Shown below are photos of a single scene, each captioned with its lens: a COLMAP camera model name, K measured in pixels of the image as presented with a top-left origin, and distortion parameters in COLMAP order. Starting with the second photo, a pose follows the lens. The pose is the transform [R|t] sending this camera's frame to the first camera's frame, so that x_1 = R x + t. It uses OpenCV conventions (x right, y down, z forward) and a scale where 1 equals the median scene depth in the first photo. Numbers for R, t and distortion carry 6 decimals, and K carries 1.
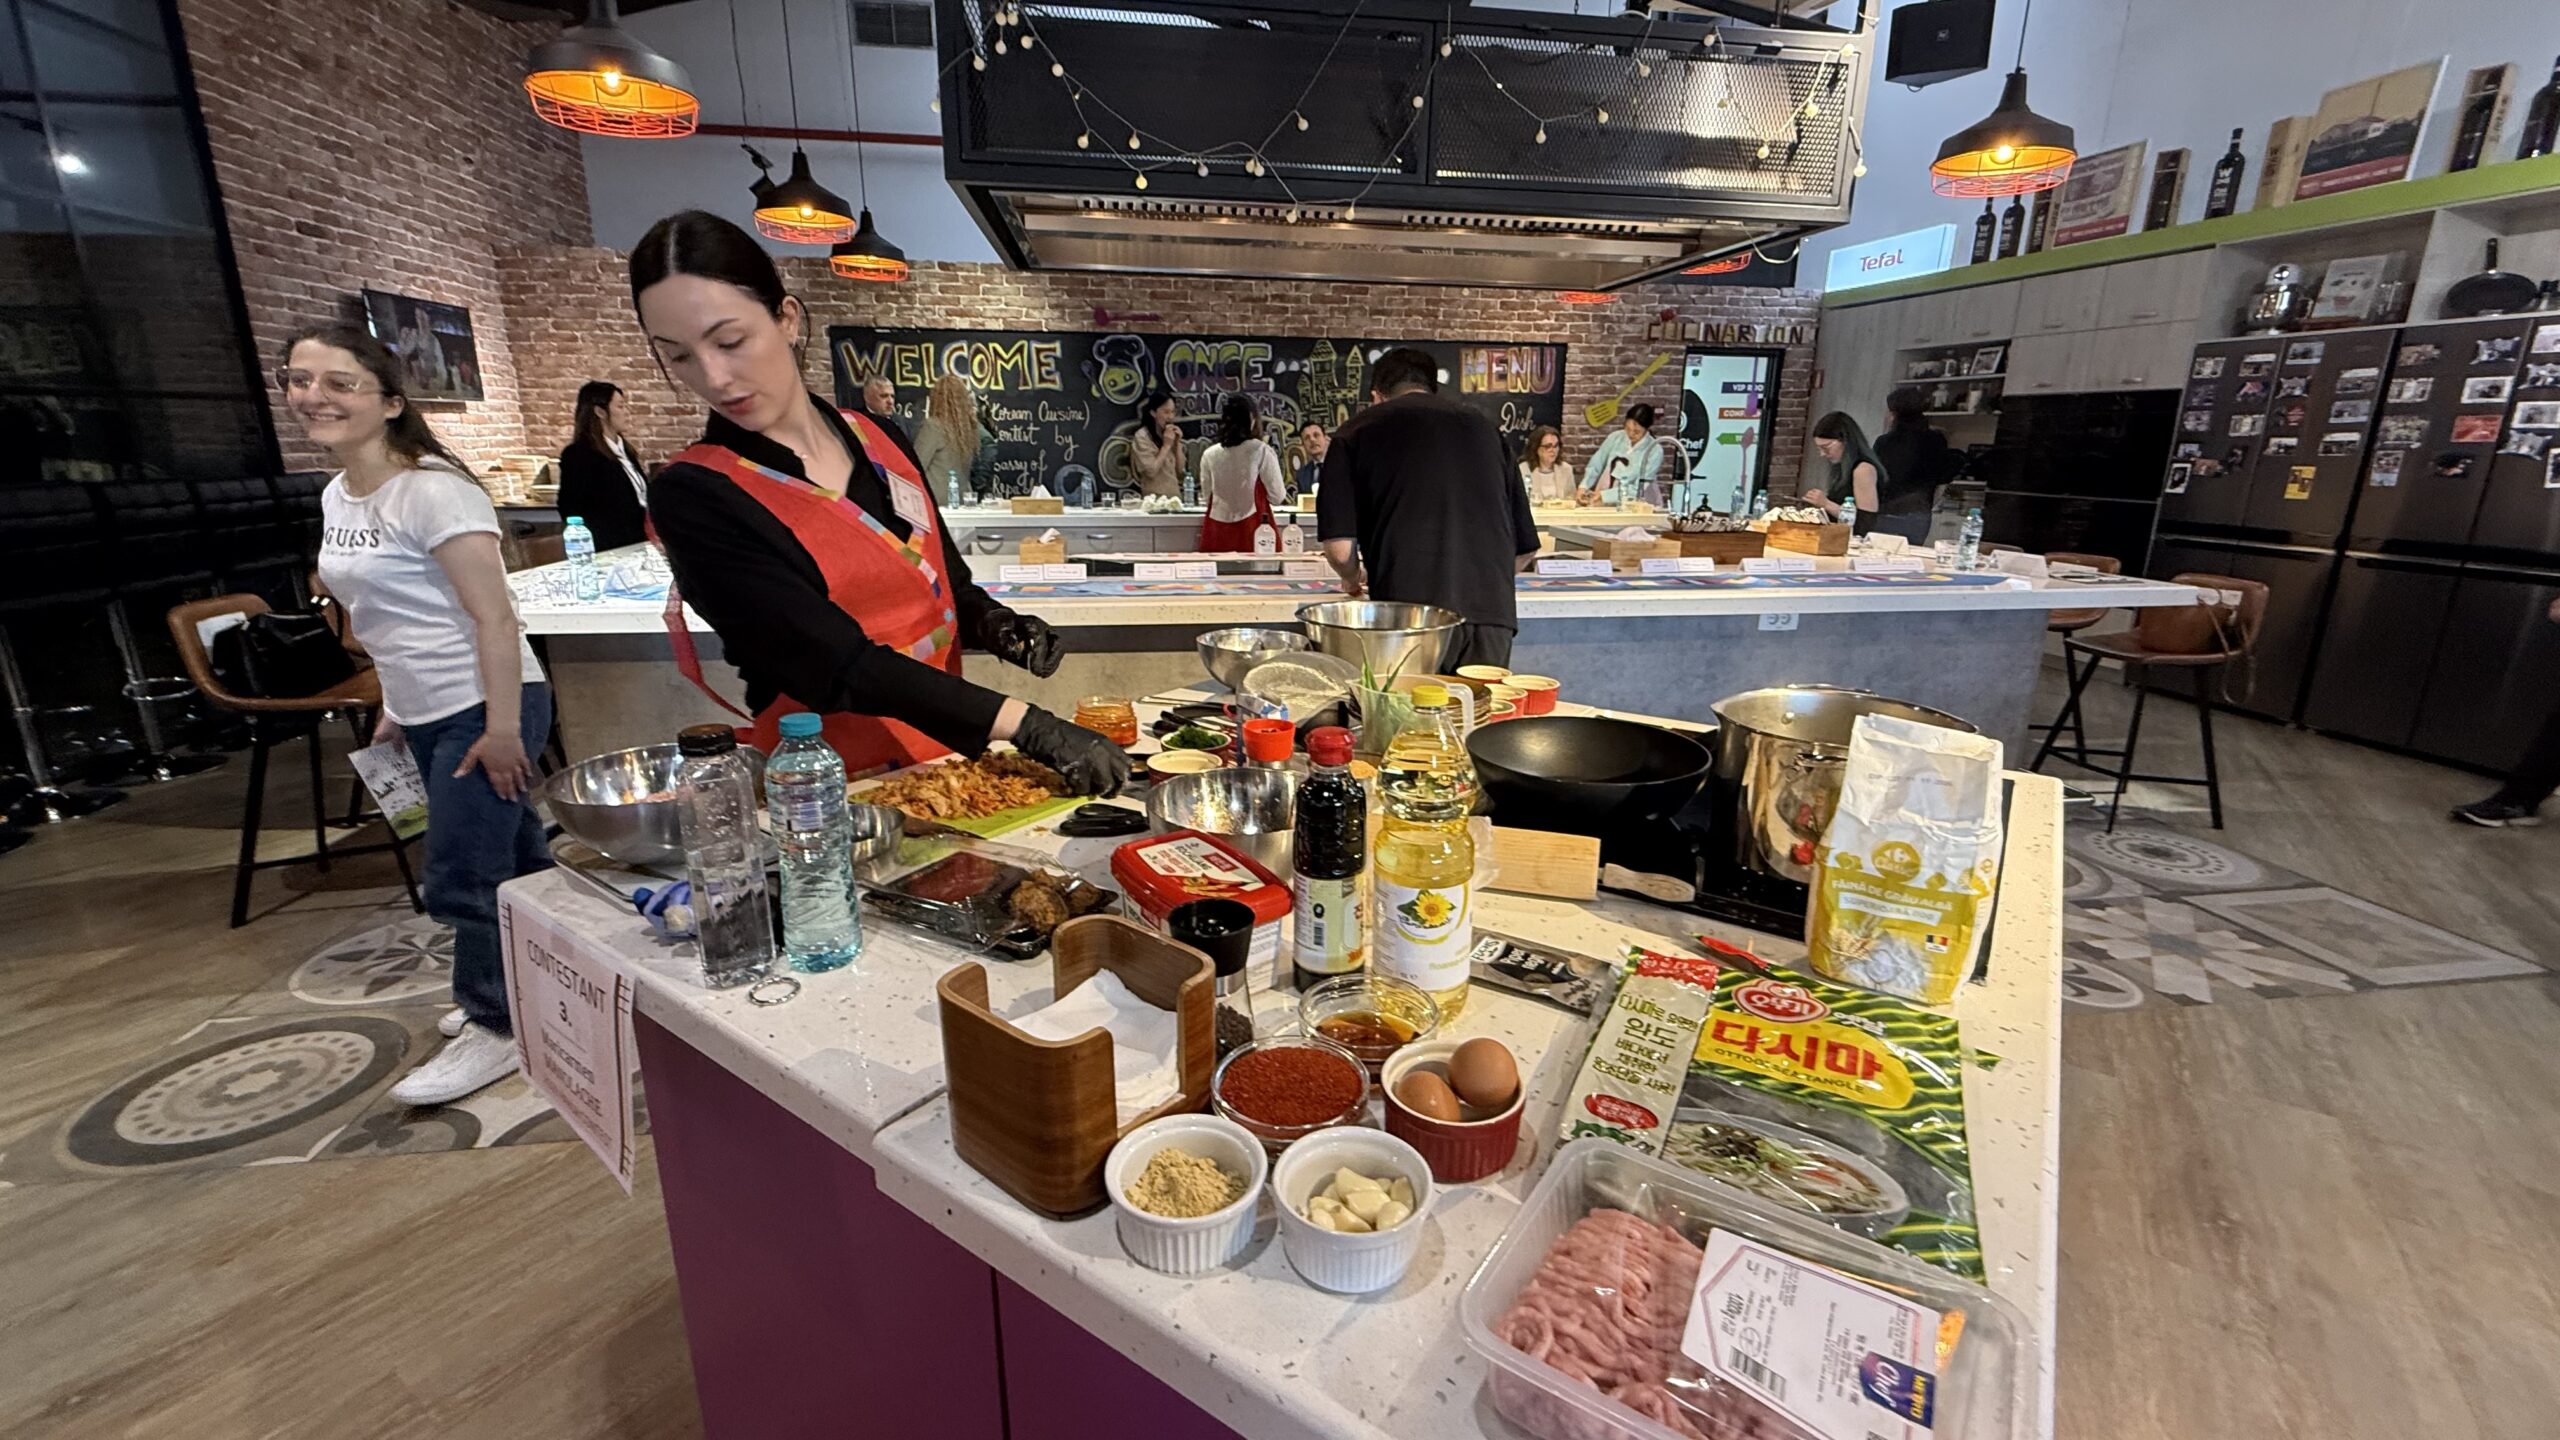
lens RADIAL K [[1037.7, 0, 1287.1], [0, 1037.7, 725.2], [0, 0, 1]] dist [0.003405, -0.000818]
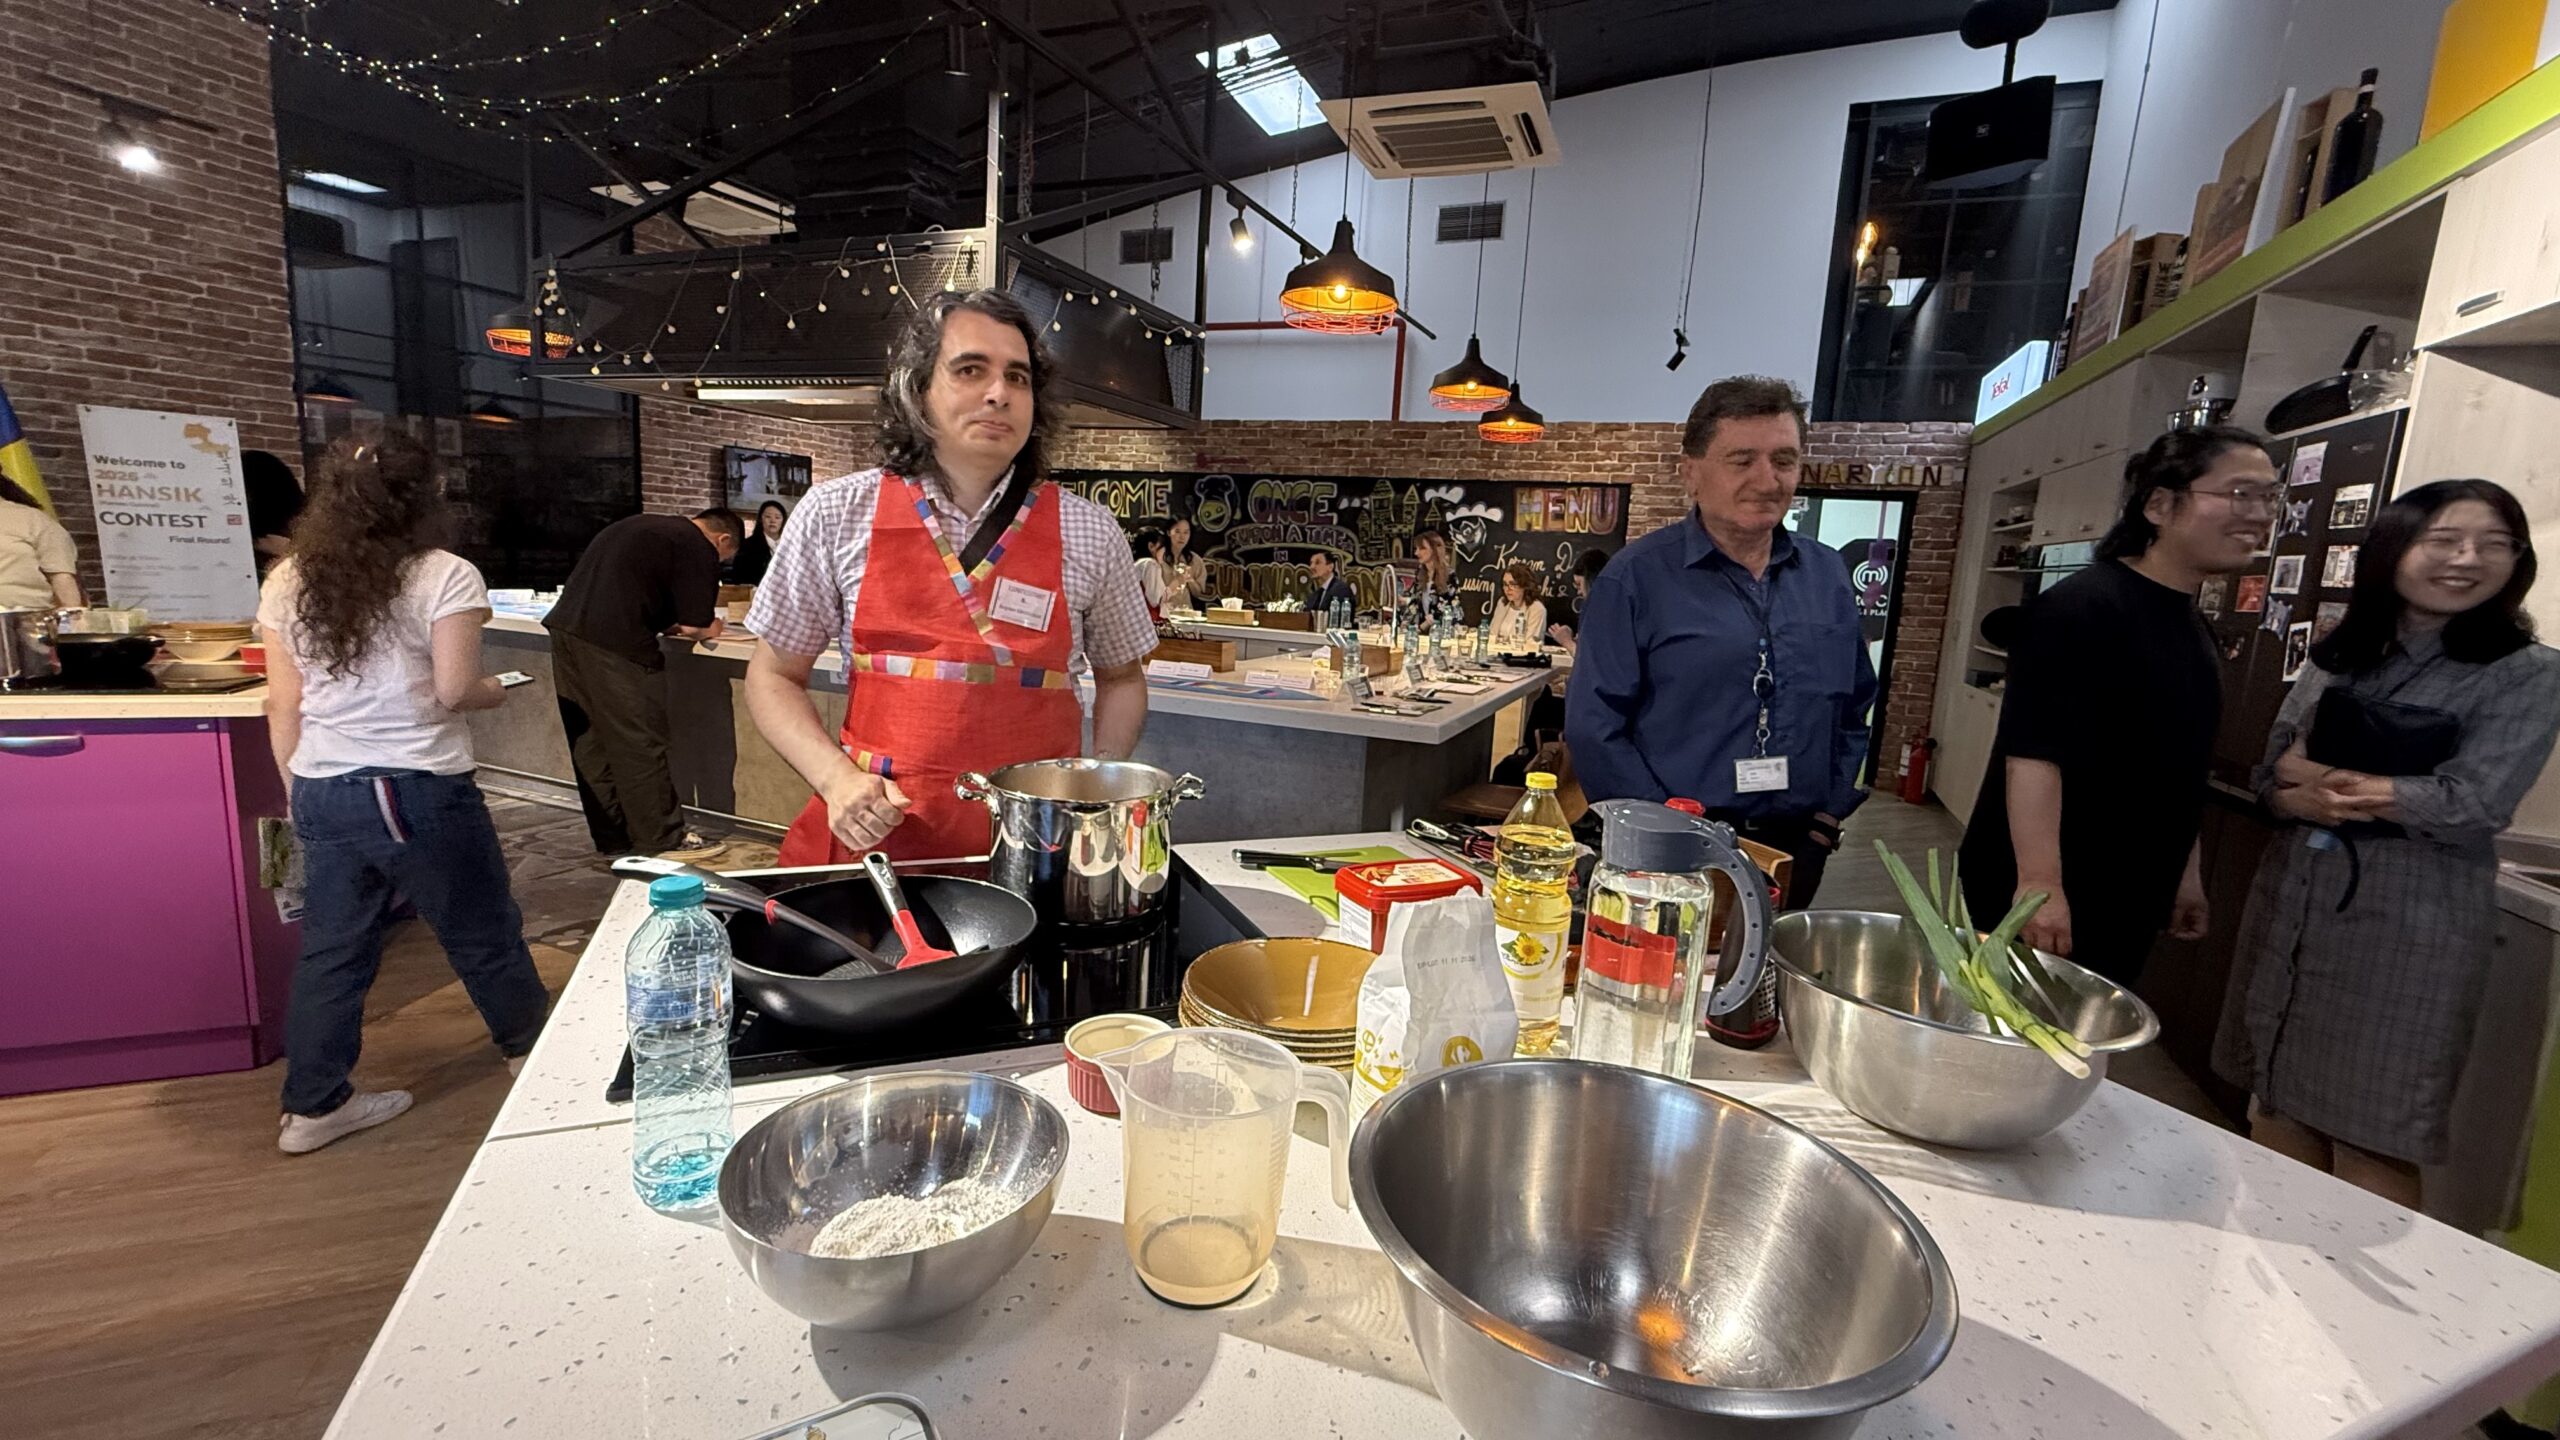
lens RADIAL K [[1037.7, 0, 1277.7], [0, 1037.7, 716.1], [0, 0, 1]] dist [0.003405, -0.000818]
pose [[0.853732, 0.117155, -0.507362, 0.531689], [-0.189217, 0.977553, -0.092666, -0.011508], [0.485117, 0.175113, 0.856736, 0.070305]]
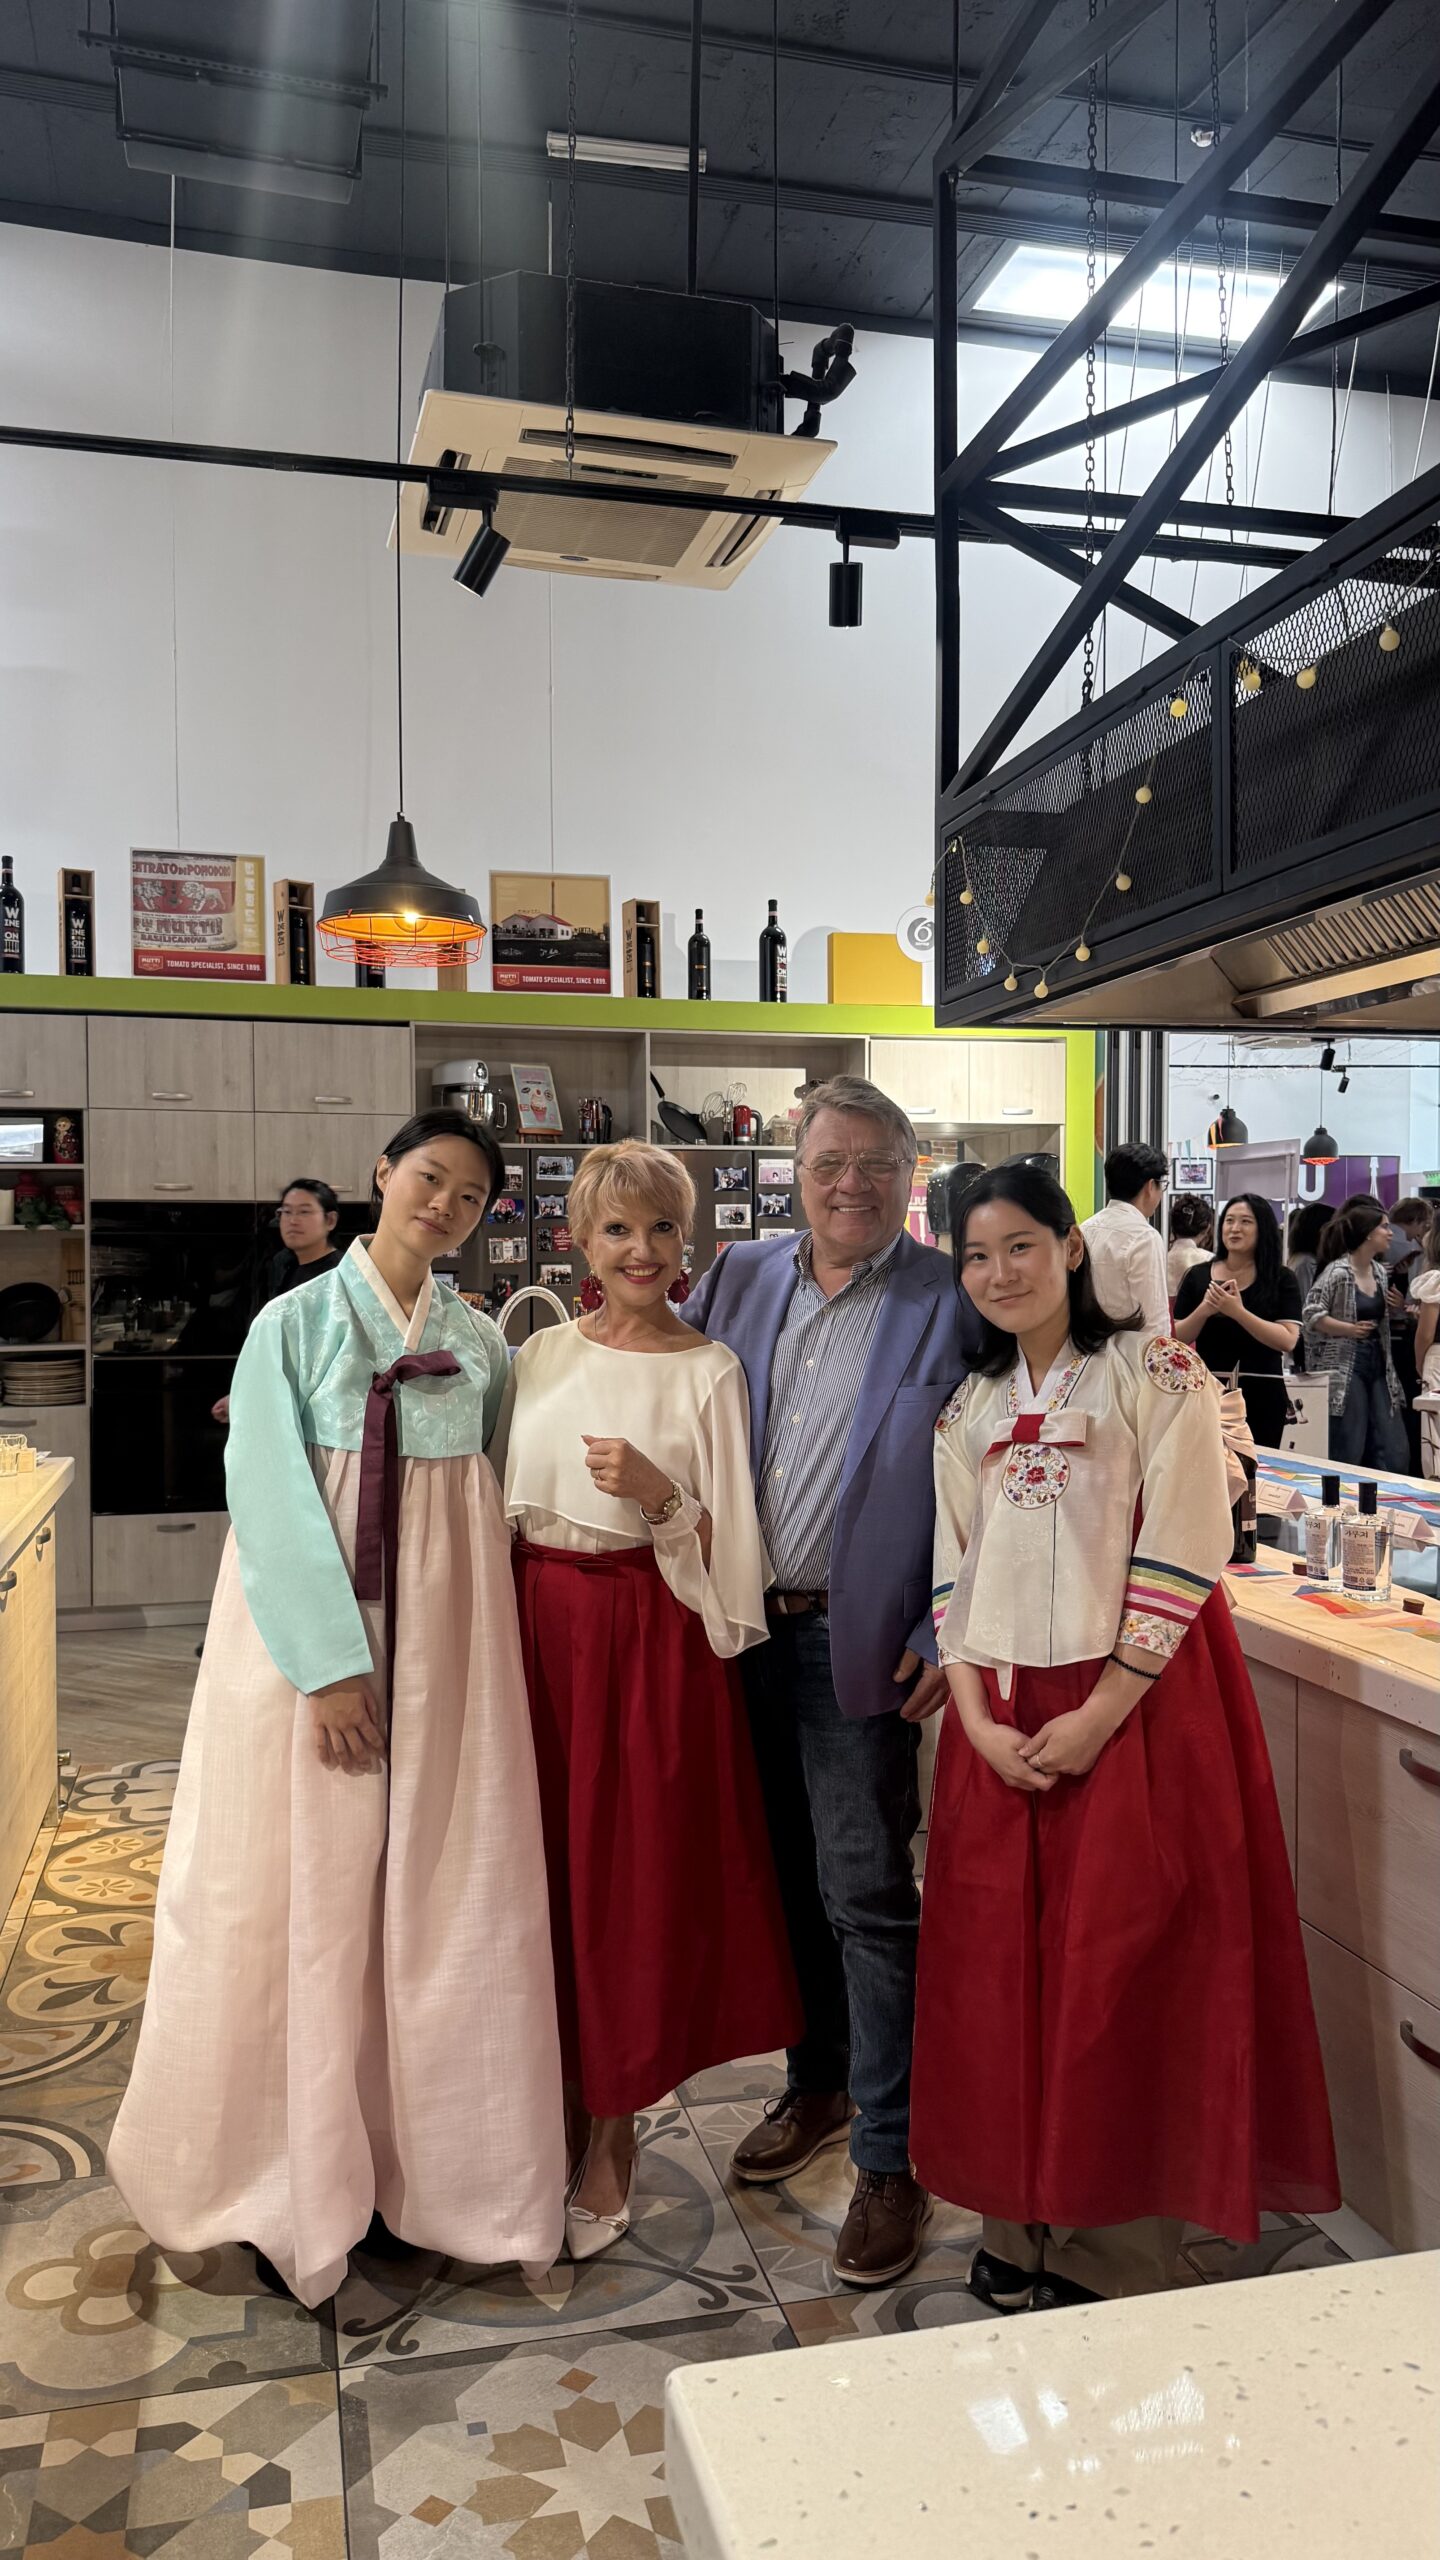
lens RADIAL K [[1800.4, 0, 737.3], [0, 1800.4, 1297.7], [0, 0, 1]] dist [0.031247, -0.039861]
pose [[-0.106273, -0.034629, 0.993734, -0.317383], [0.273685, 0.959773, 0.062714, -0.201237], [-0.955930, 0.278635, -0.092520, 0.668490]]
